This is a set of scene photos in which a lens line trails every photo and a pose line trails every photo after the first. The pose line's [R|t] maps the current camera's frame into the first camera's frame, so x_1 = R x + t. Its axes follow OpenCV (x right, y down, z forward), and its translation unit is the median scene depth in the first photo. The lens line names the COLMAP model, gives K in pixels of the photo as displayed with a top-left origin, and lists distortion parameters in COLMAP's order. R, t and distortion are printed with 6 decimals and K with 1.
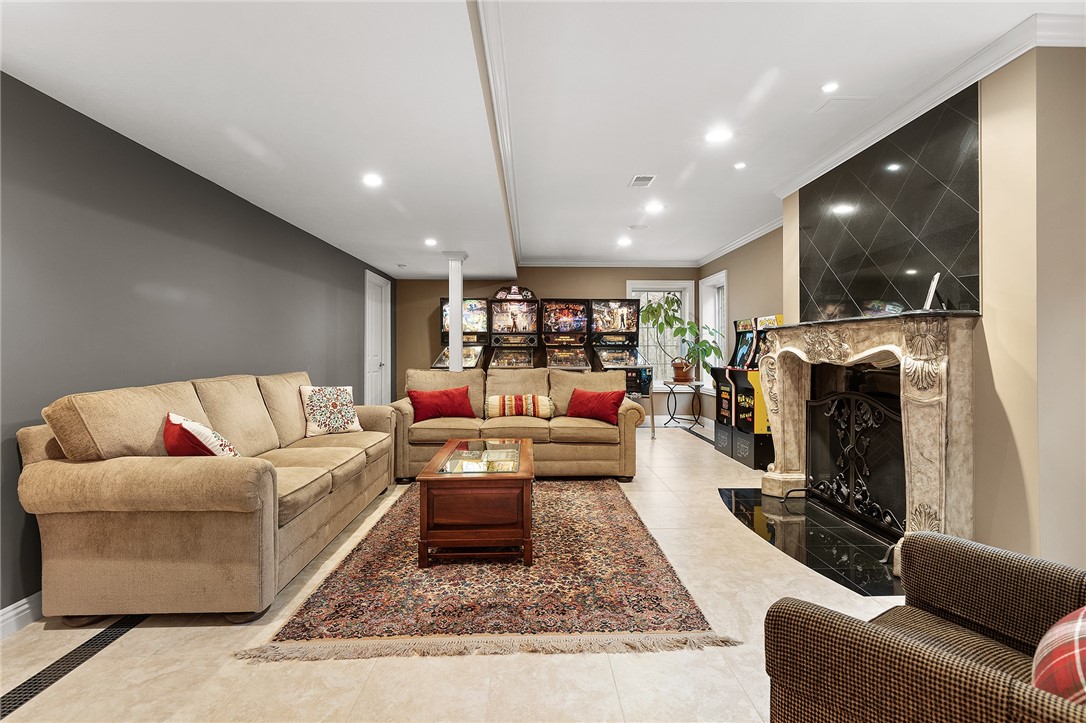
lens RADIAL K [[502.5, 0, 552.4], [0, 502.5, 350.1], [0, 0, 1]] dist [-0.007497, -0.000532]
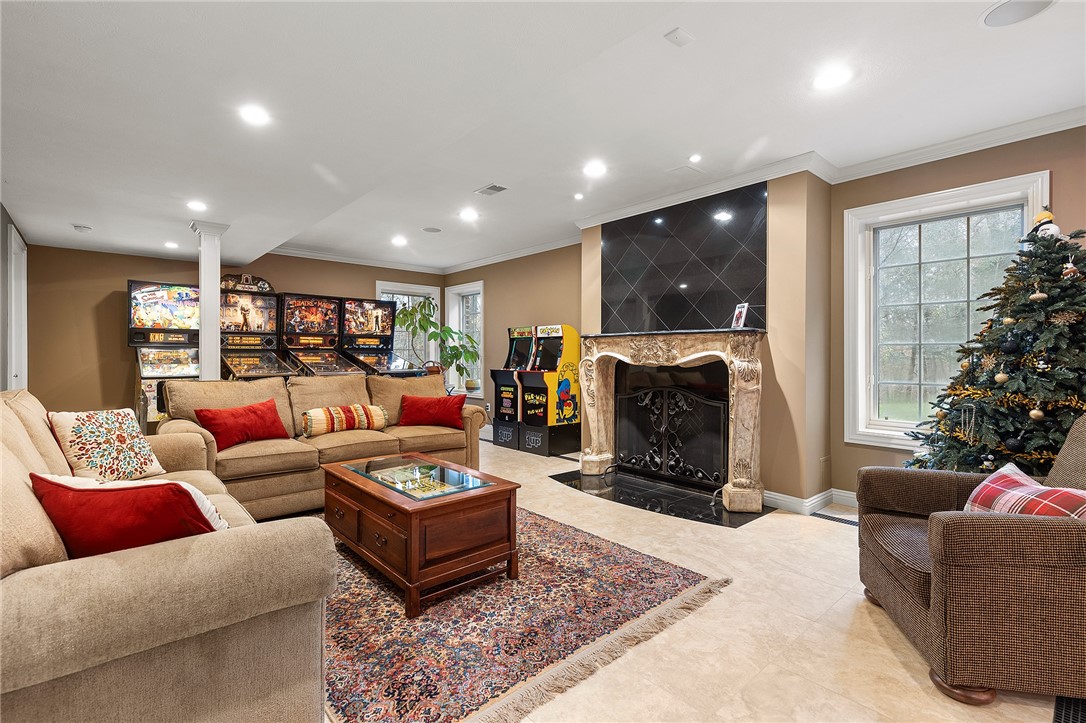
lens RADIAL K [[491.3, 0, 540.3], [0, 491.3, 356.9], [0, 0, 1]] dist [0.004783, -0.001103]
pose [[0.774015, -0.001926, 0.633164, -0.474187], [-0.002248, 0.999981, 0.005791, -0.000560], [-0.633163, -0.005906, 0.773996, 0.188650]]
